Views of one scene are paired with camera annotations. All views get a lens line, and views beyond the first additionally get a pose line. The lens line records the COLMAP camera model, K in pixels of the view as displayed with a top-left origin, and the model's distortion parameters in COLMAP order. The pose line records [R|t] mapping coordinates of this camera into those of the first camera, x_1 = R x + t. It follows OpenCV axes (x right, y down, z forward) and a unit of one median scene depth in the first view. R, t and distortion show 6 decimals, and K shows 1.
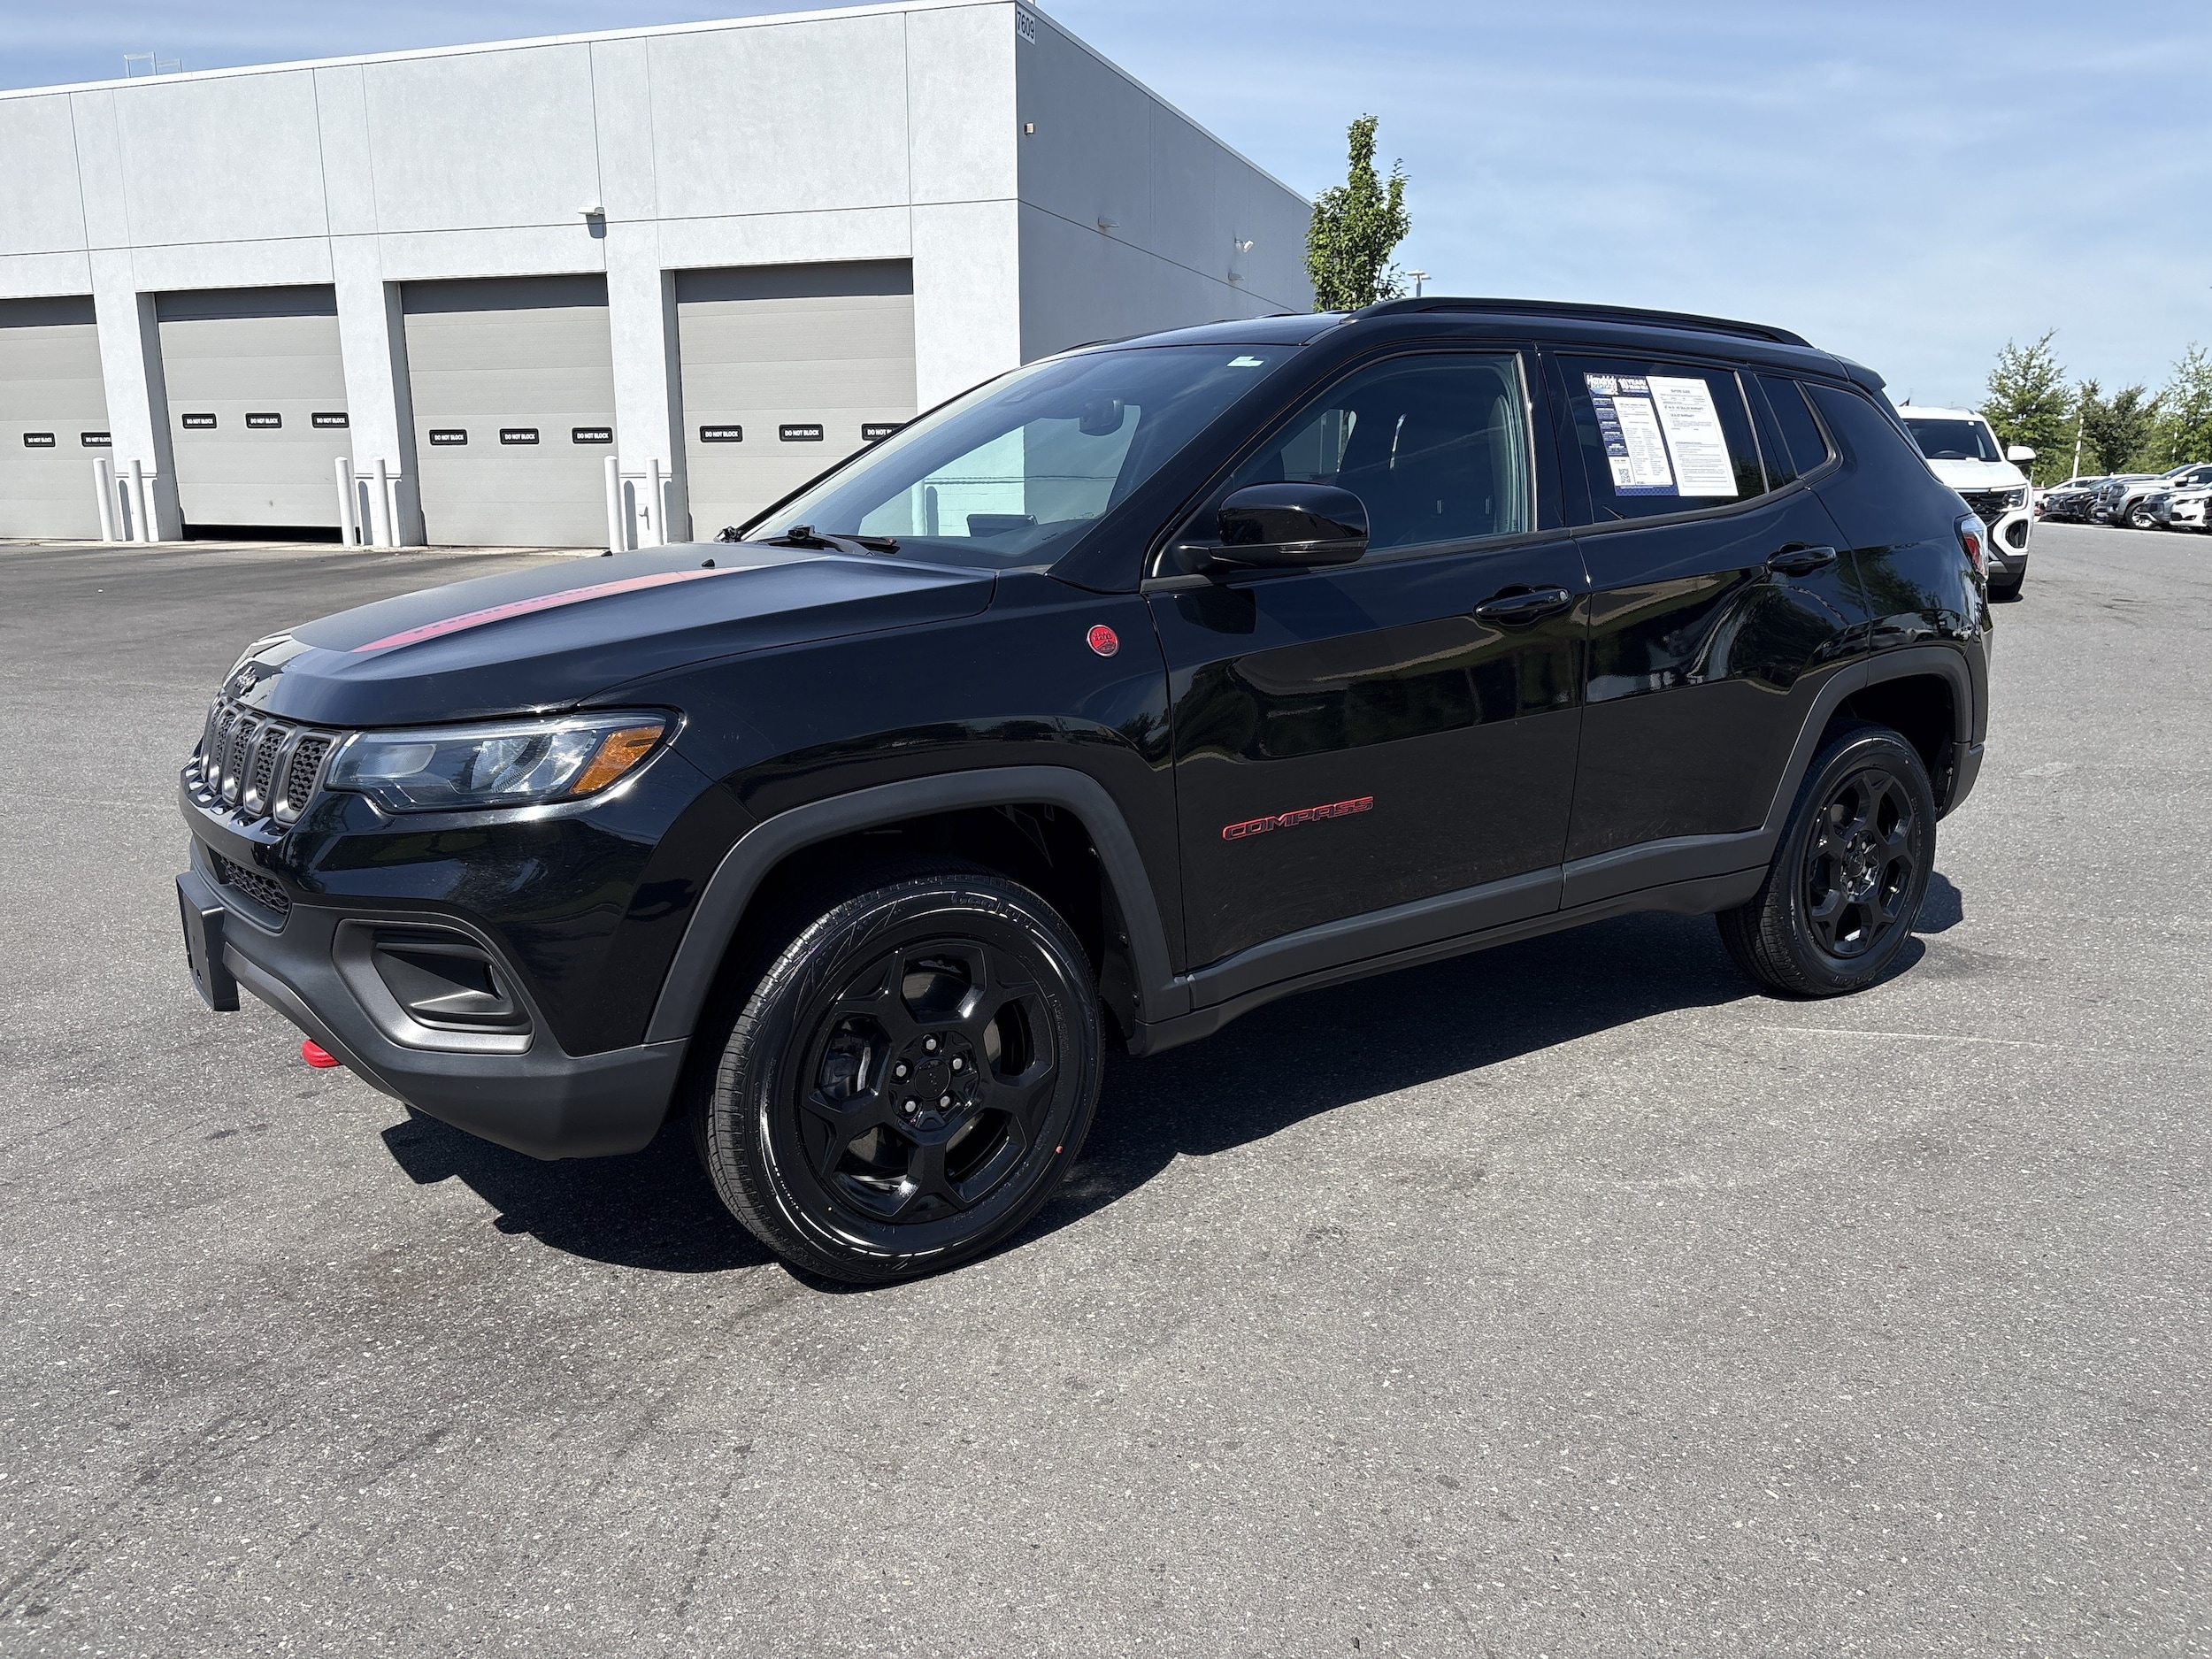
lens RADIAL K [[1733.6, 0, 1113.9], [0, 1733.6, 841.5], [0, 0, 1]] dist [-0.003172, 0.052378]
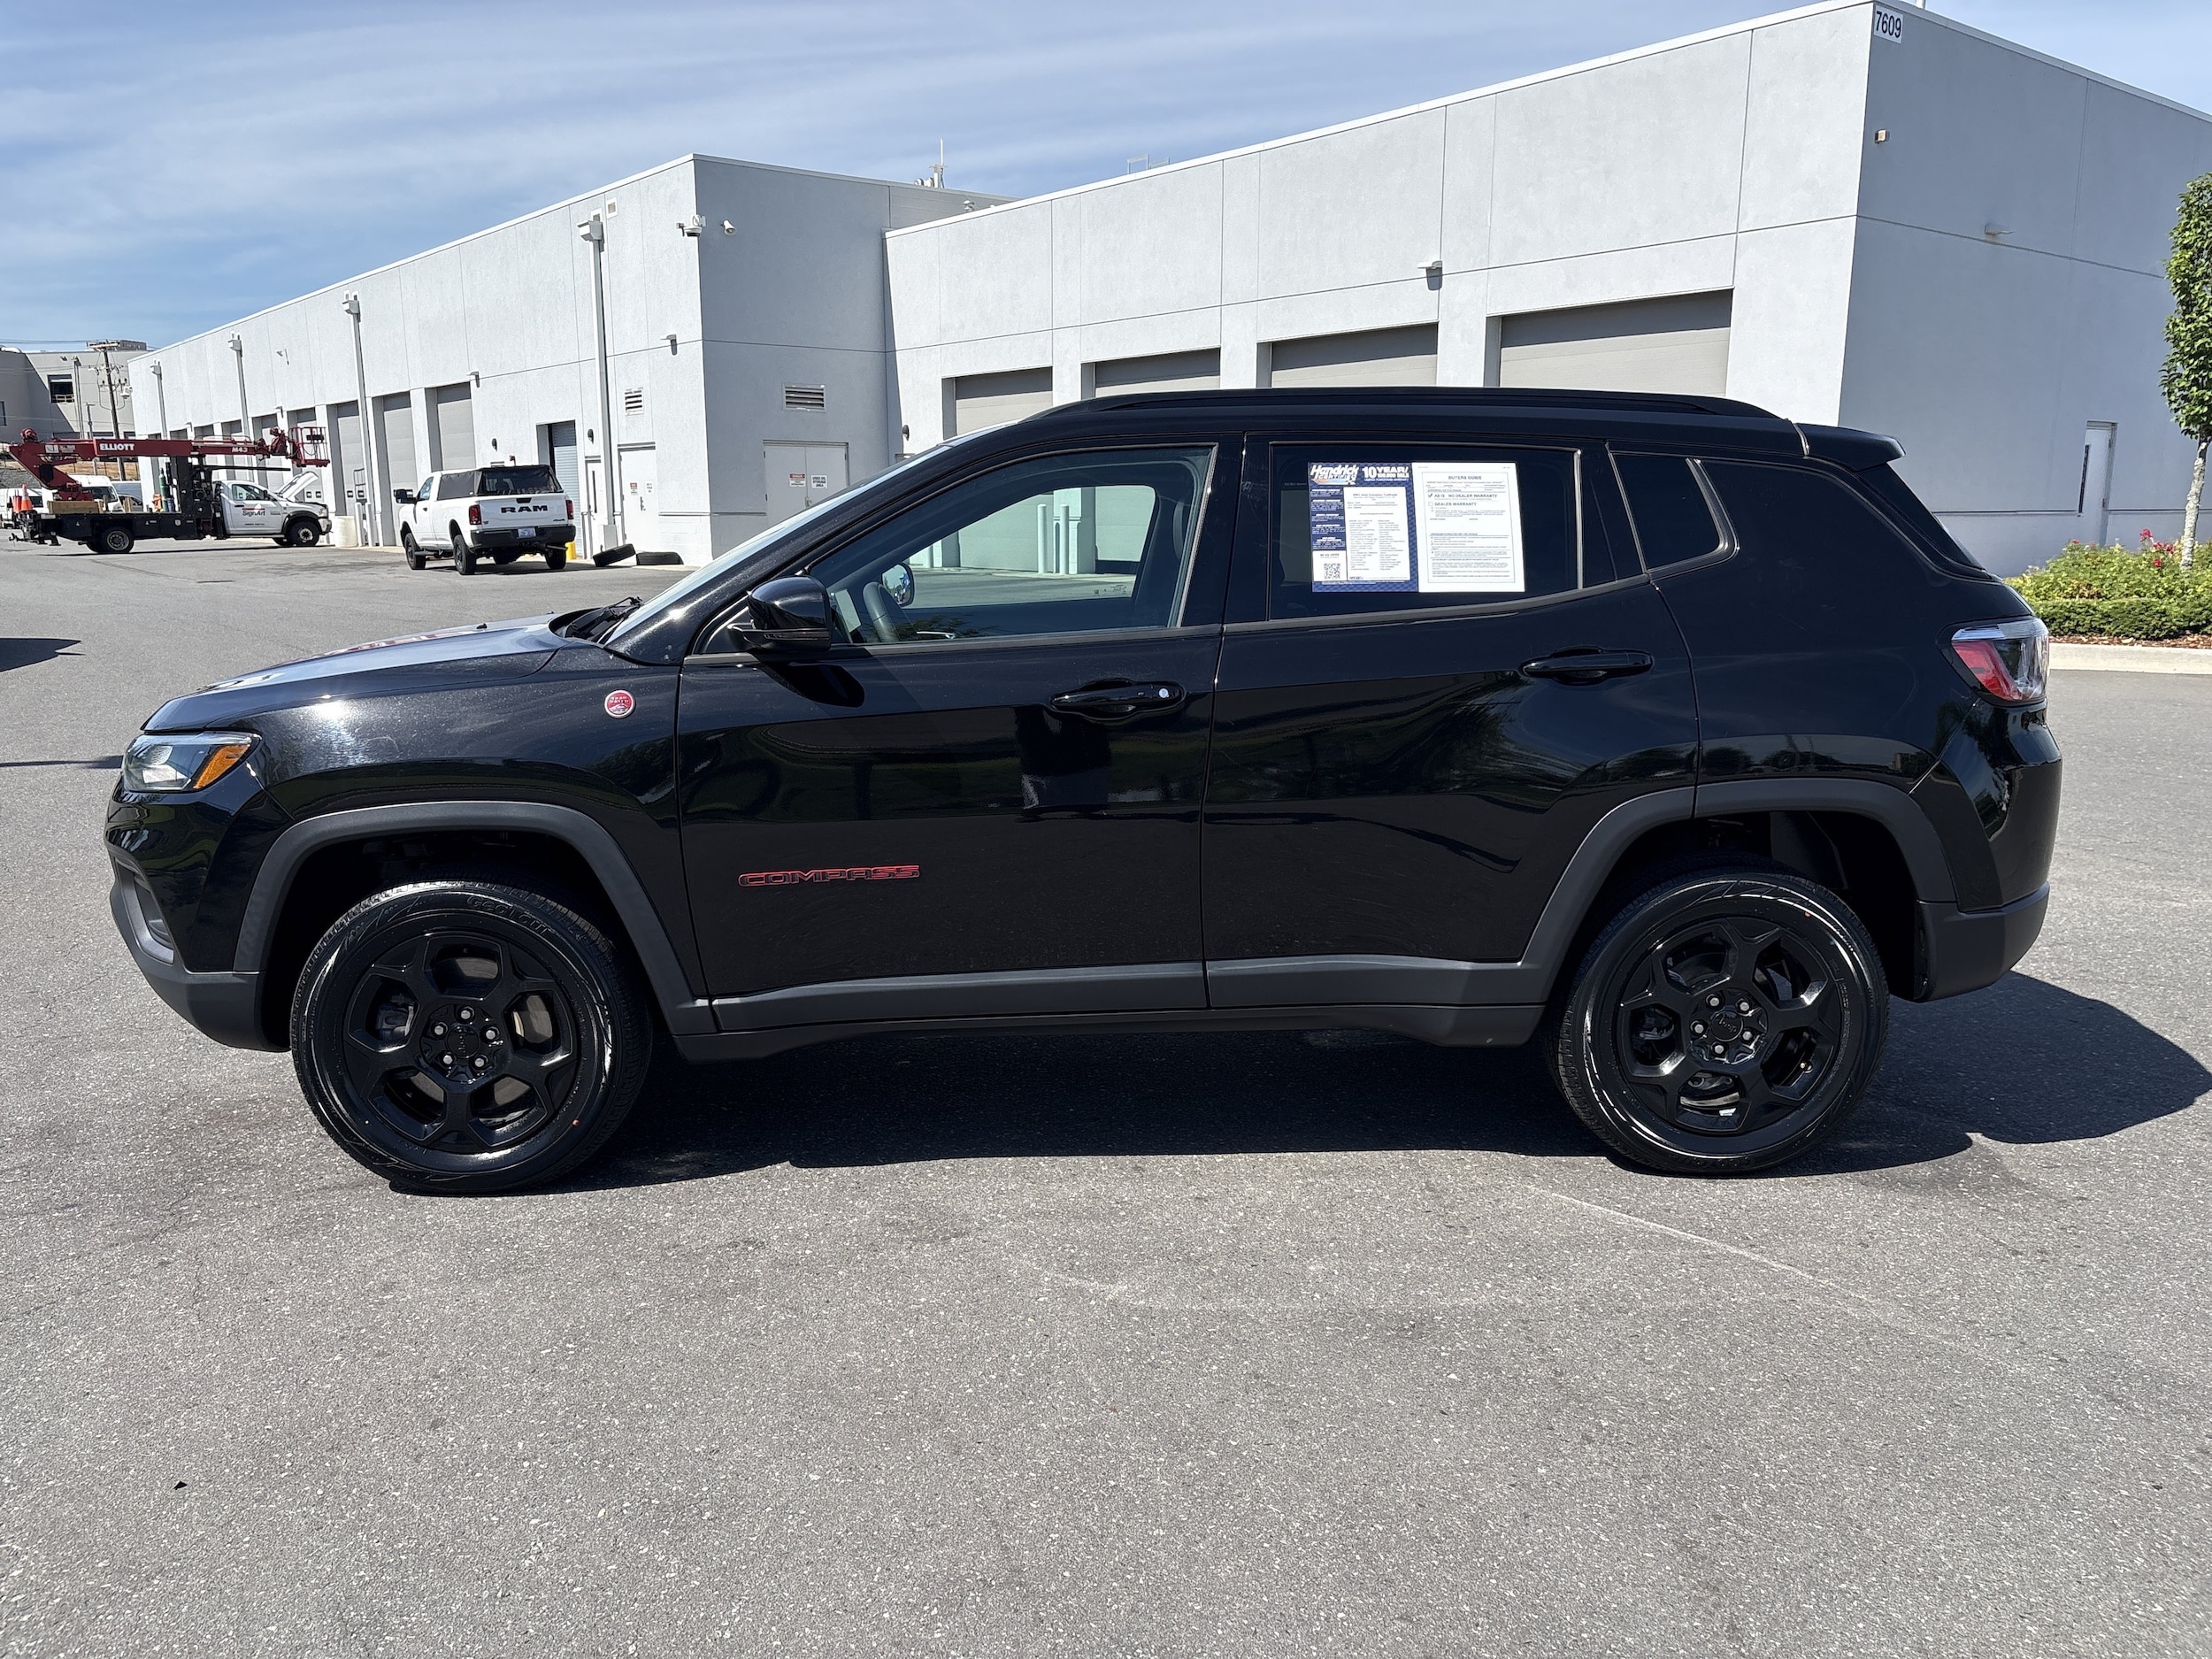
lens RADIAL K [[1772.6, 0, 1106.0], [0, 1772.6, 829.5], [0, 0, 1]] dist [0.039314, -0.059187]
pose [[0.825903, 0.100469, -0.554789, 0.669511], [-0.115798, 0.993245, 0.007484, -0.054975], [0.551793, 0.058062, 0.831958, 0.111865]]
